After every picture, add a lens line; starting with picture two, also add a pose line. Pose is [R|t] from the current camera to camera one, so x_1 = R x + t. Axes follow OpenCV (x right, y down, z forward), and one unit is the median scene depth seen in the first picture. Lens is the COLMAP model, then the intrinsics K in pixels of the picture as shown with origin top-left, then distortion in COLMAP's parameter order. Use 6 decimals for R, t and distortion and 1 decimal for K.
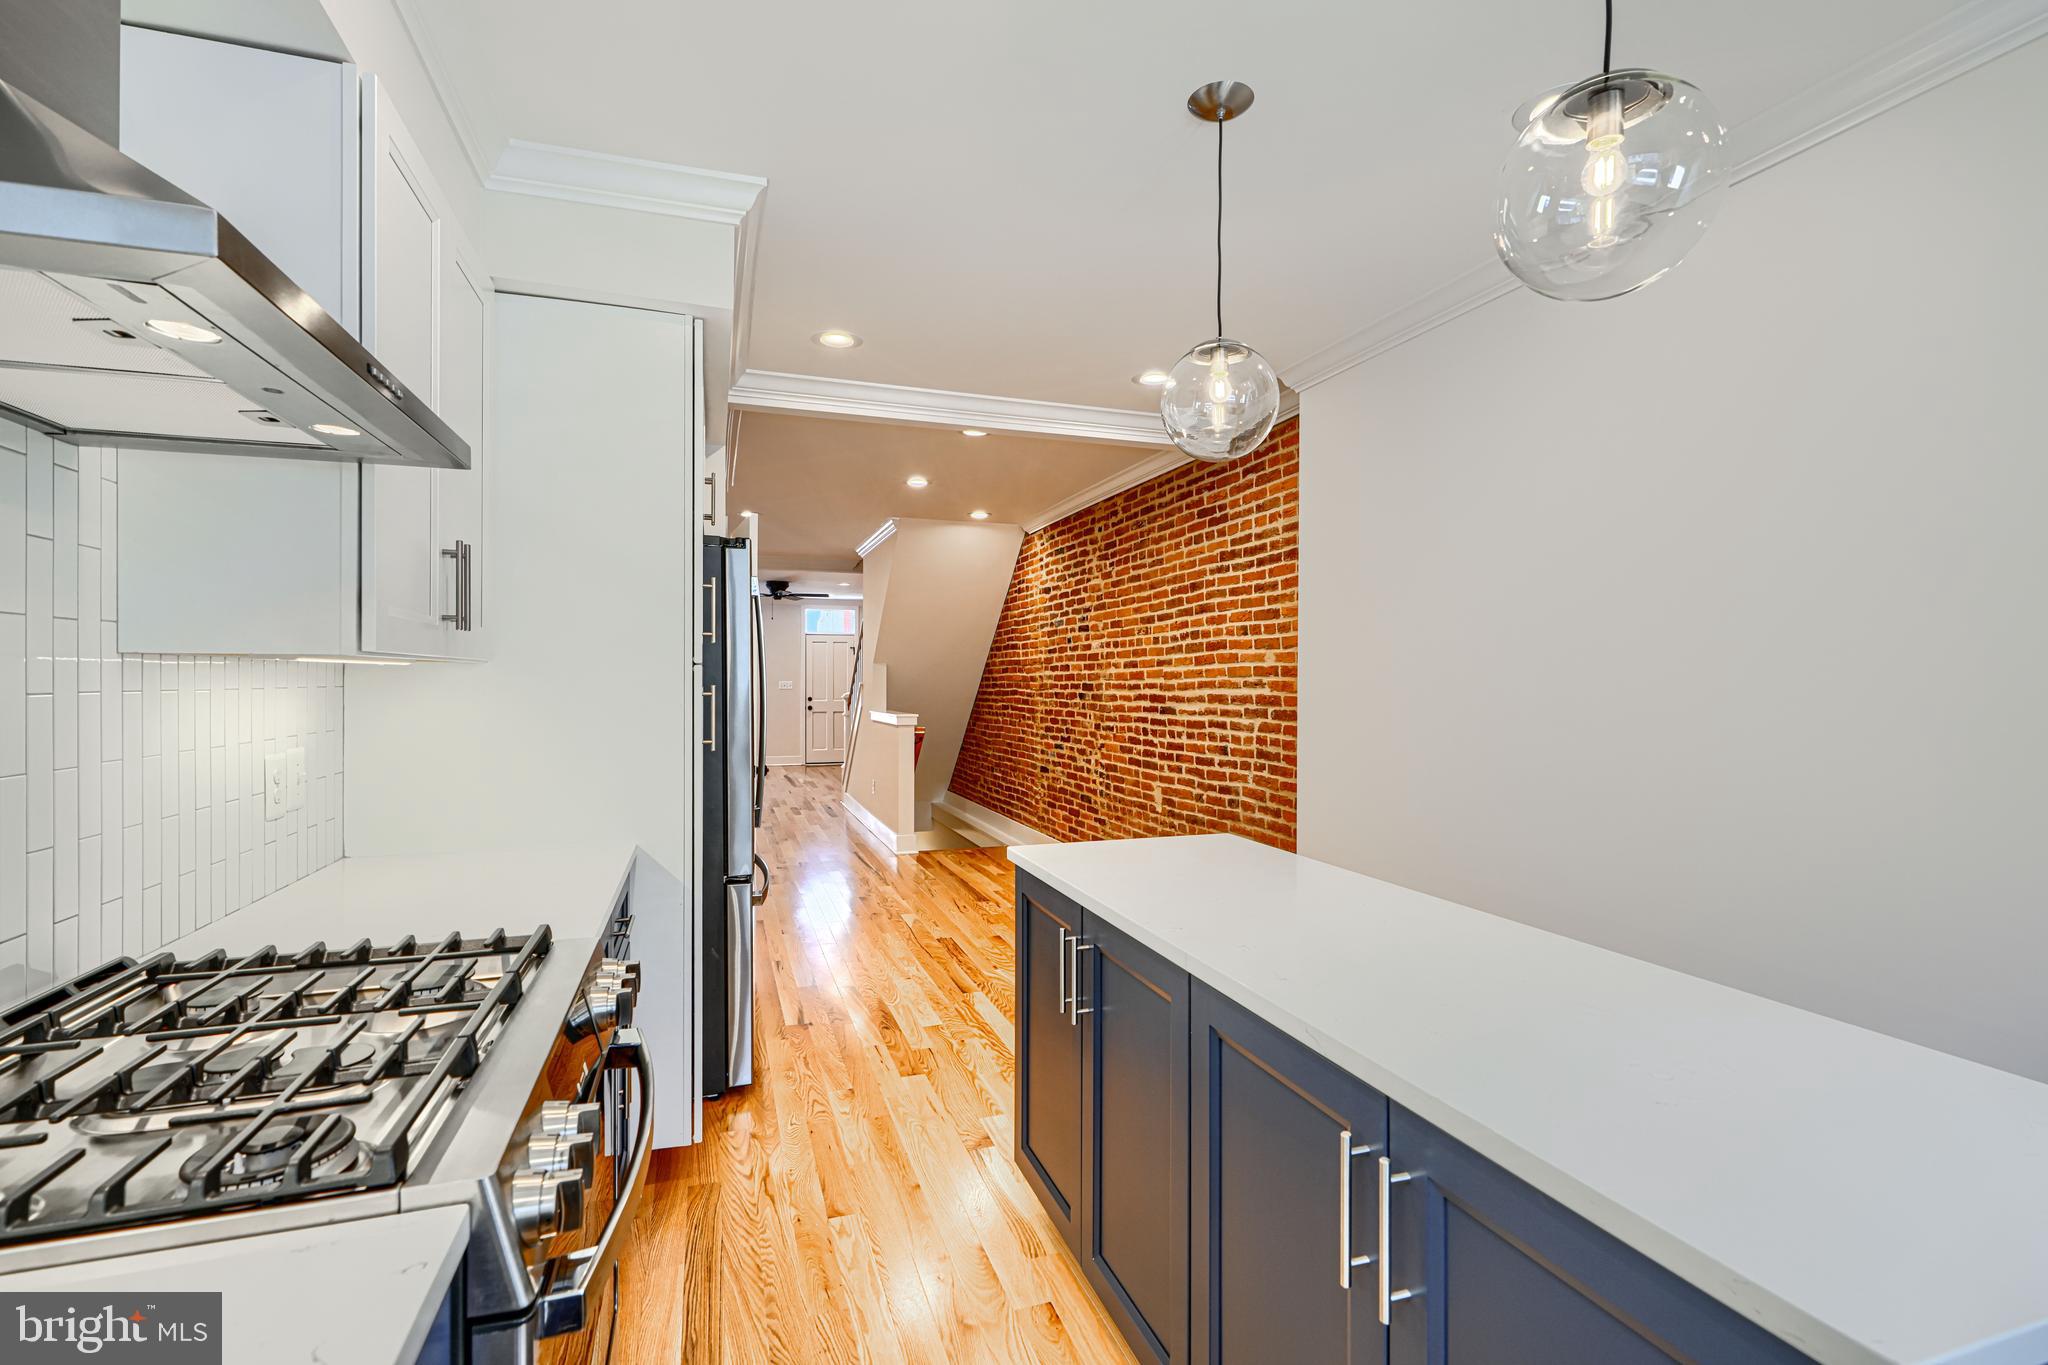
lens RADIAL K [[937.0, 0, 1024.0], [0, 937.0, 682.5], [0, 0, 1]] dist [0.000794, 0.000204]
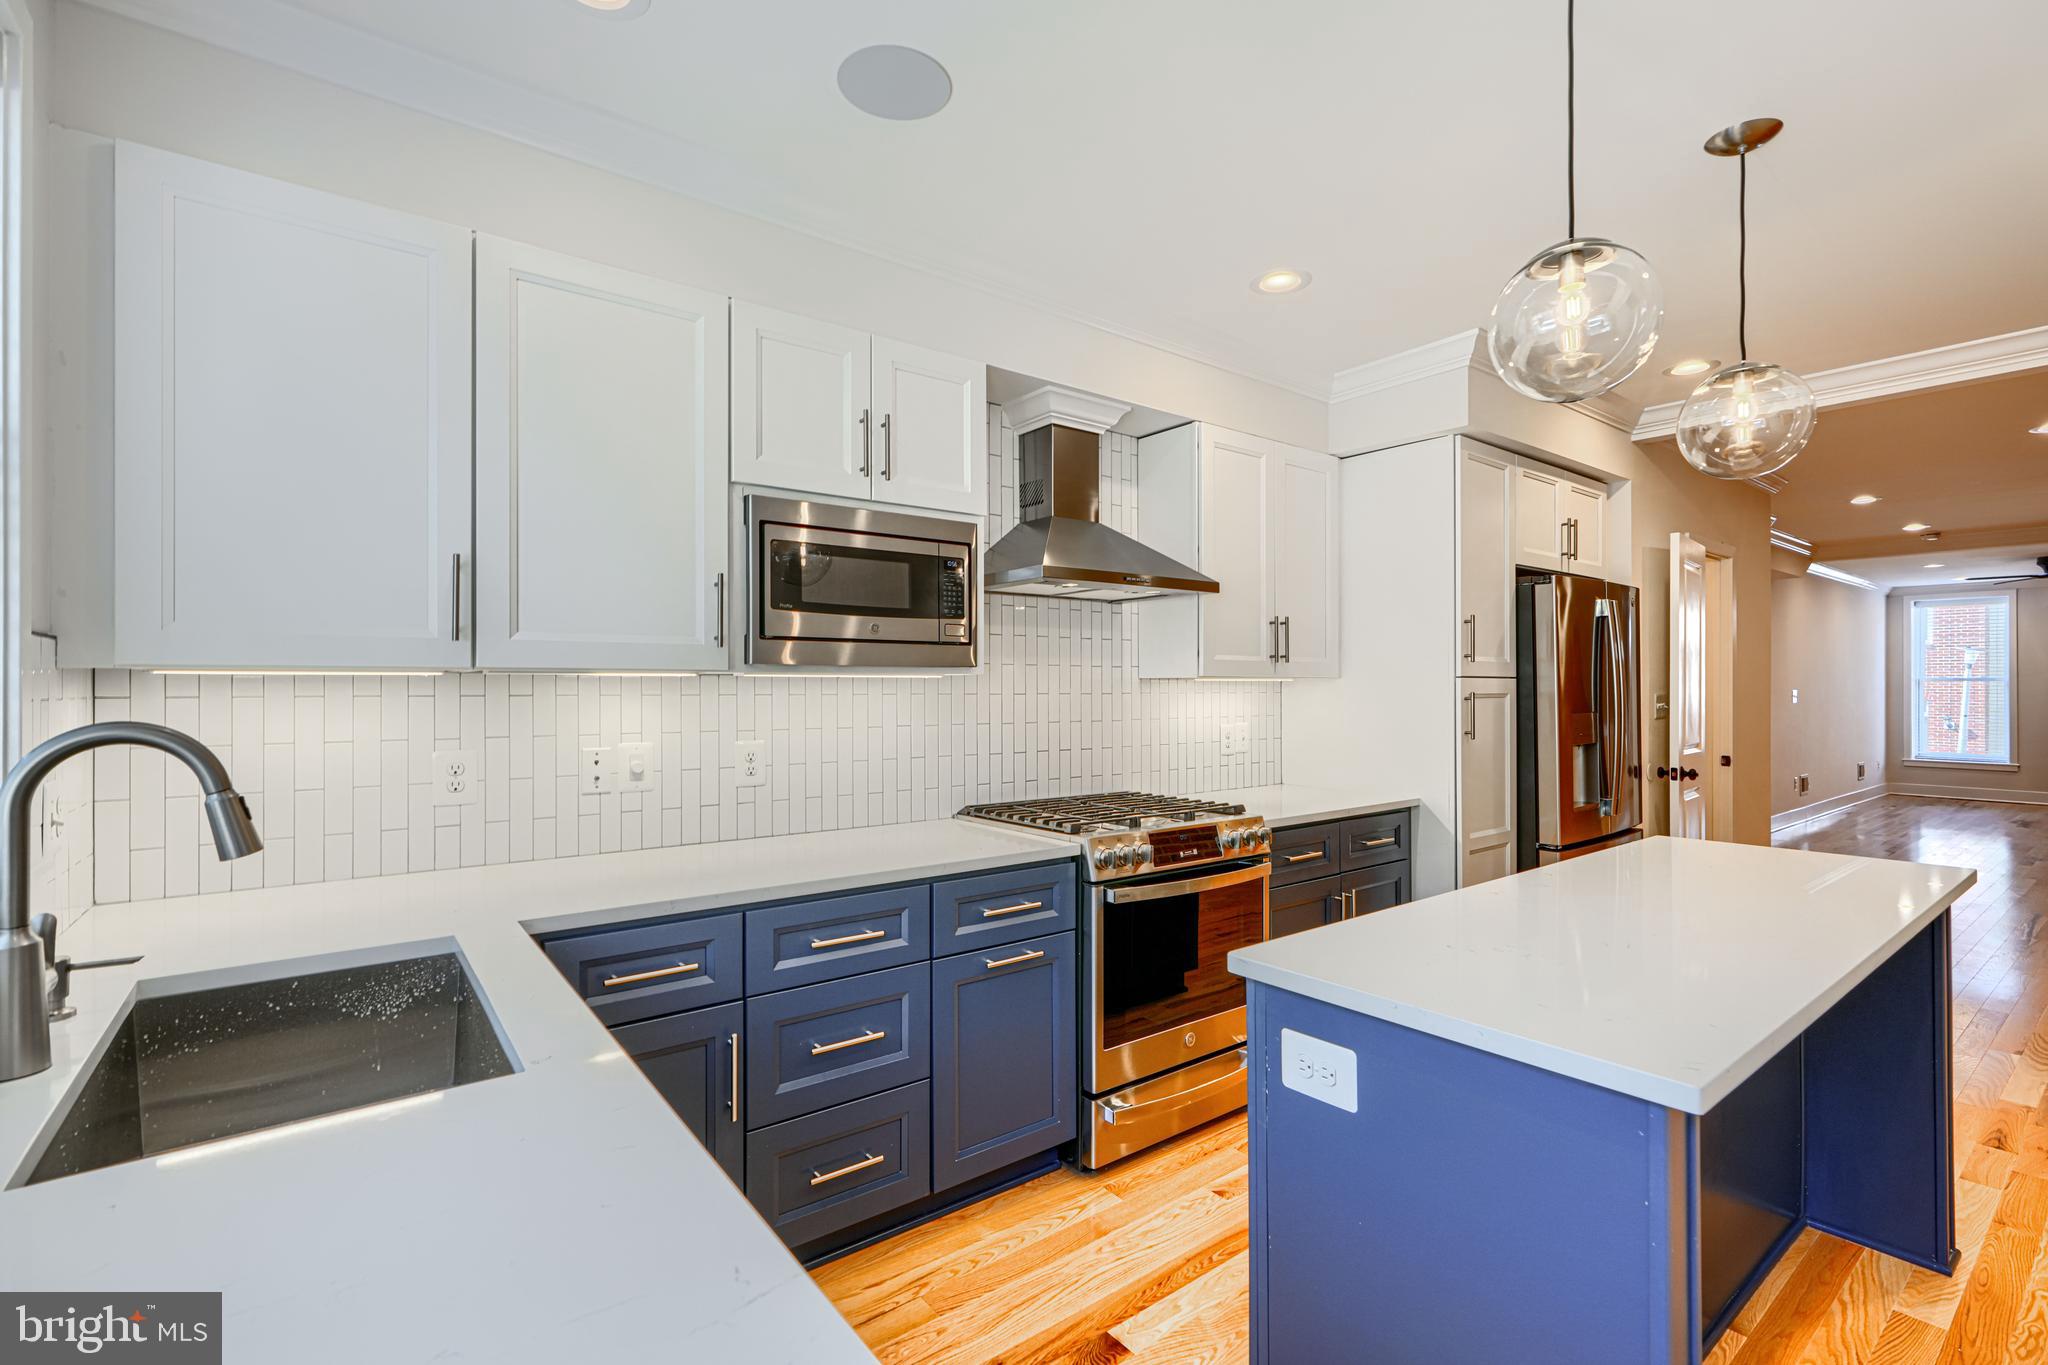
lens RADIAL K [[931.7, 0, 1019.5], [0, 931.7, 697.6], [0, 0, 1]] dist [0.000942, 0.000438]
pose [[0.327610, 0.006108, -0.944793, 0.346553], [-0.001718, 0.999981, 0.005869, 0.001862], [0.944812, -0.000299, 0.327614, -0.040872]]
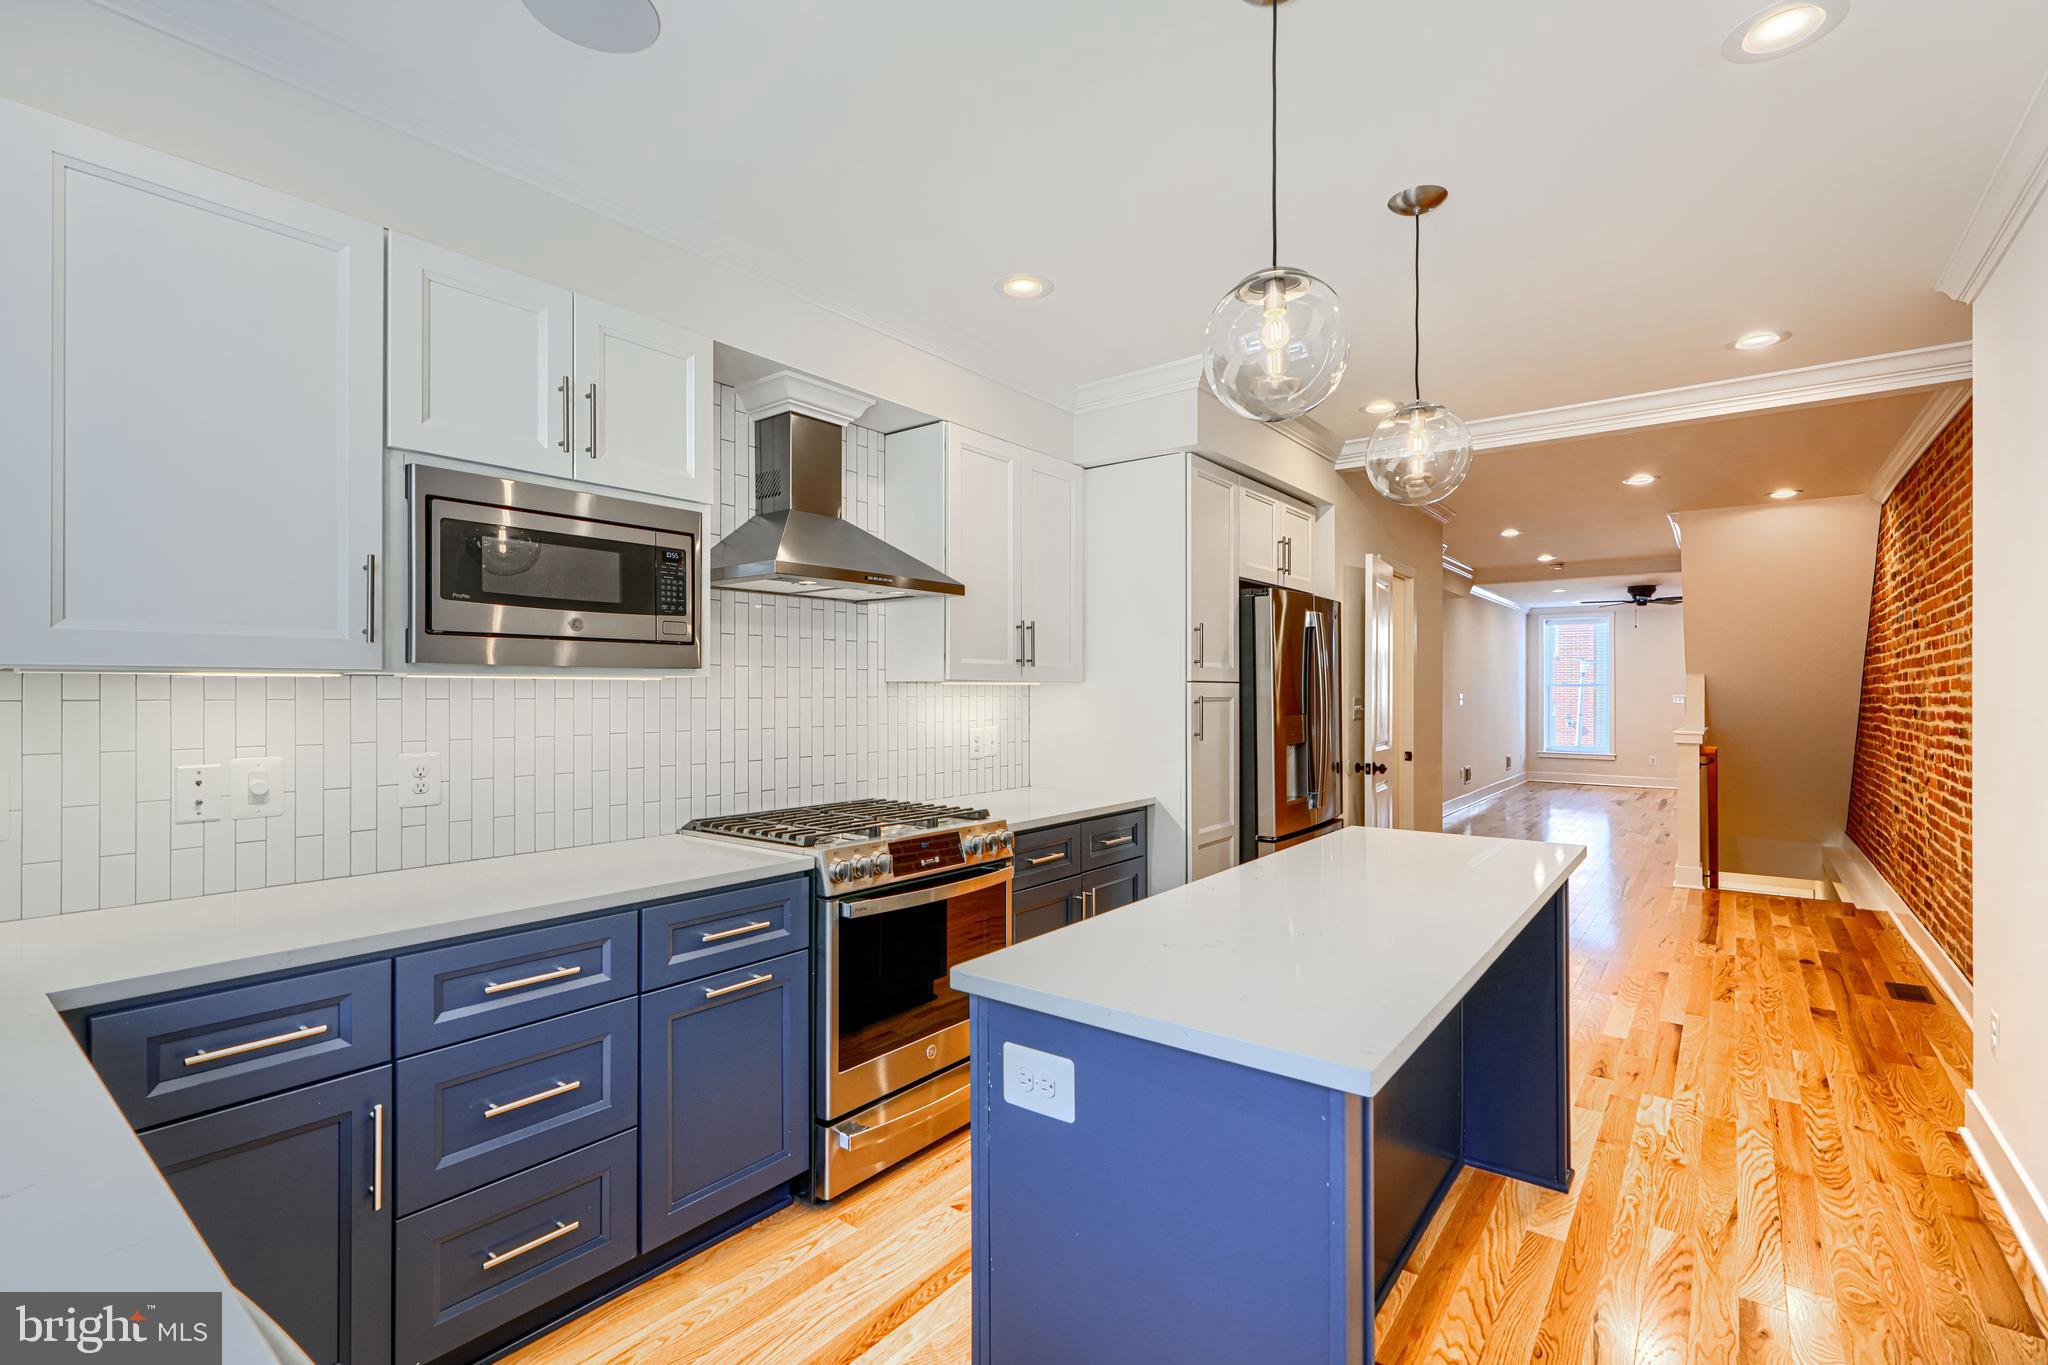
lens RADIAL K [[937.6, 0, 1025.8], [0, 937.6, 705.3], [0, 0, 1]] dist [0.001411, 0.000074]
pose [[0.558144, 0.009228, -0.829692, 0.339774], [-0.001806, 0.999949, 0.009907, 0.001620], [0.829742, -0.004031, 0.558133, -0.025333]]
